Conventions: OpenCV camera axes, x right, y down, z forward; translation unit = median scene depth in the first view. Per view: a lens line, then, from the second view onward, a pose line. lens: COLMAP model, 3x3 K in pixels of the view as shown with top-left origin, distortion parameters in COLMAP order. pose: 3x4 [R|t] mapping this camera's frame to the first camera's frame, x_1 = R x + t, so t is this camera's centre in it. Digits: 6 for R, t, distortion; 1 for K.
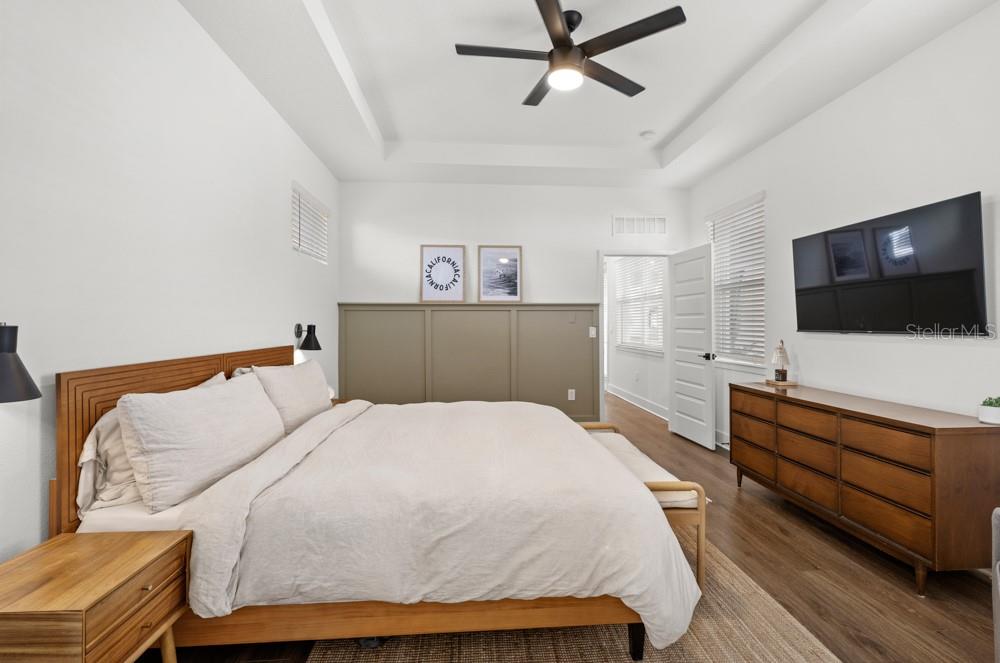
lens RADIAL K [[433.4, 0, 497.3], [0, 433.4, 325.7], [0, 0, 1]] dist [-0.000749, 0.001188]
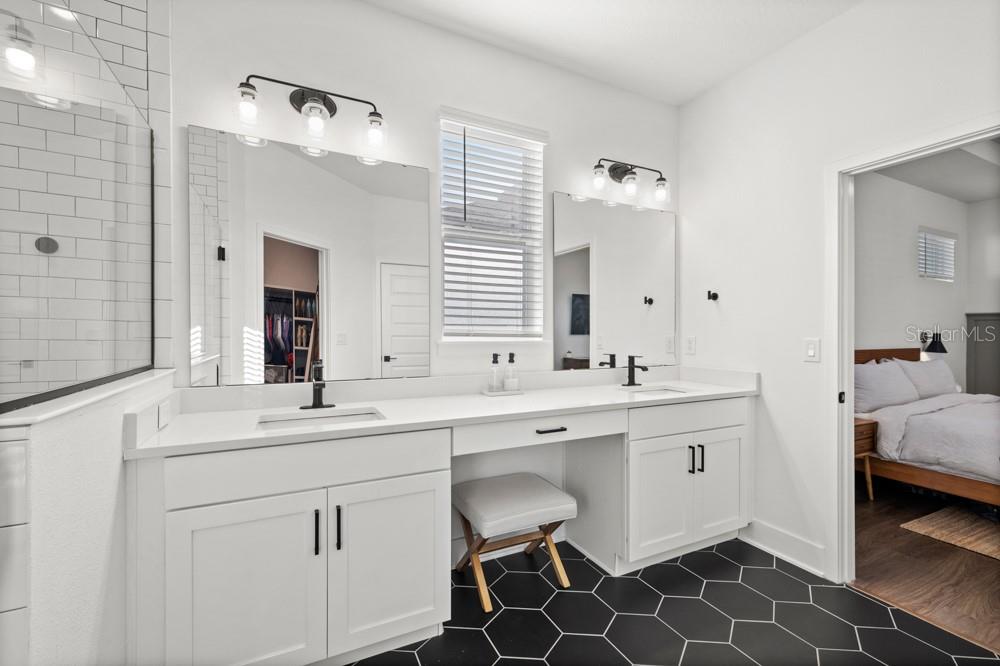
lens RADIAL K [[433.4, 0, 489.2], [0, 433.4, 331.9], [0, 0, 1]] dist [-0.000749, 0.001188]
pose [[0.375765, 0.002799, -0.926711, 0.395211], [-0.006234, 0.999980, 0.000492, 0.003249], [0.926694, 0.005592, 0.375775, -1.069733]]
